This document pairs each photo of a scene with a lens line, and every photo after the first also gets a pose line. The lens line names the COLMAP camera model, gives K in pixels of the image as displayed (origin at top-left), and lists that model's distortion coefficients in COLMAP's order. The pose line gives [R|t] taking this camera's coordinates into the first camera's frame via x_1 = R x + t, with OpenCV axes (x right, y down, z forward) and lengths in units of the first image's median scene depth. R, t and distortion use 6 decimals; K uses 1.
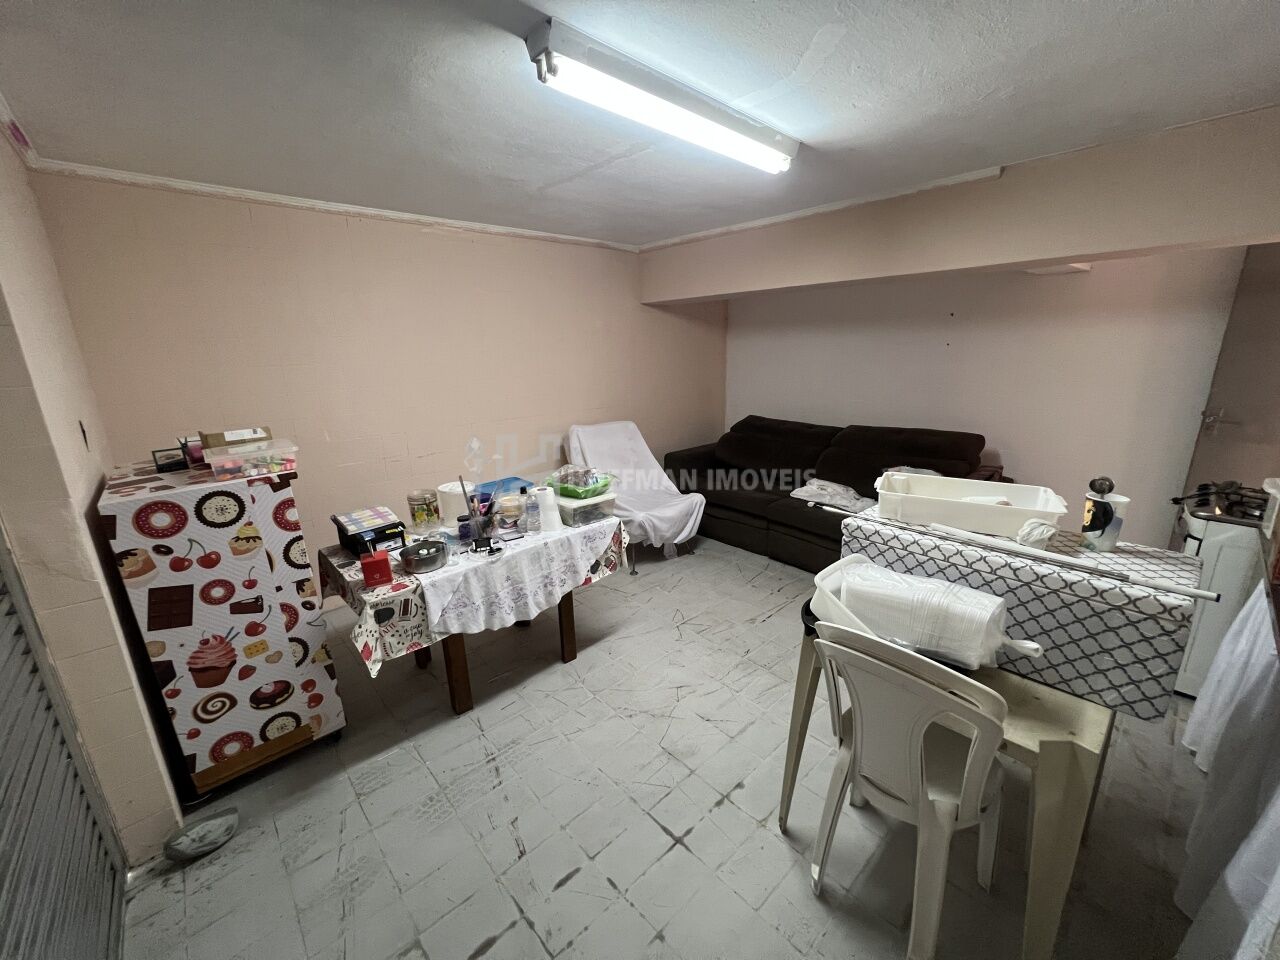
lens RADIAL K [[512.4, 0, 640.0], [0, 512.4, 480.0], [0, 0, 1]] dist [-0.001284, 0.000163]
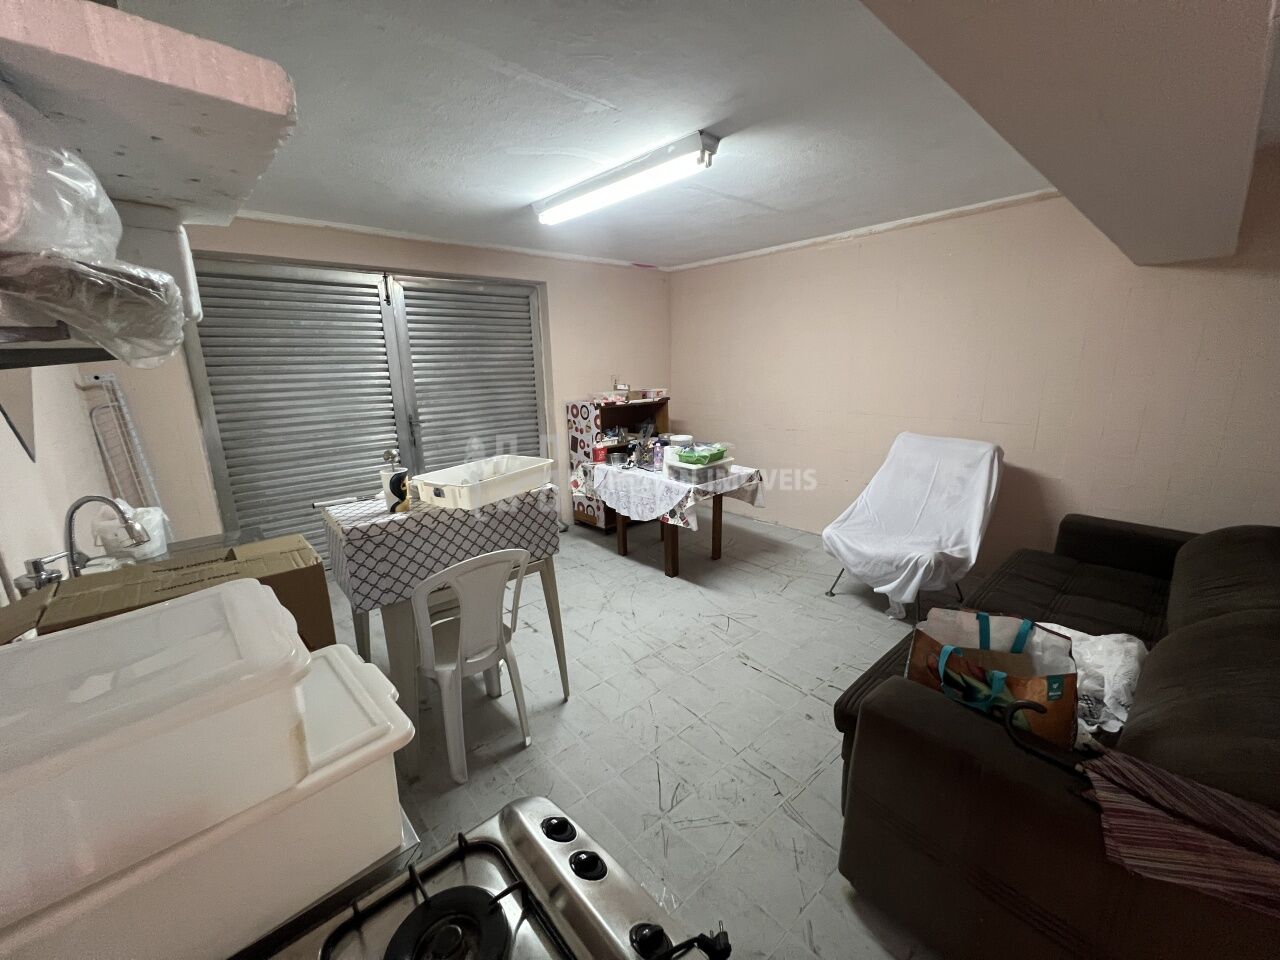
lens RADIAL K [[512.4, 0, 640.0], [0, 512.4, 480.0], [0, 0, 1]] dist [-0.001284, 0.000163]
pose [[-0.020650, 0.252725, -0.967318, 1.469672], [-0.231573, 0.940004, 0.250533, -0.280126], [0.972598, 0.229179, 0.039113, 1.059248]]
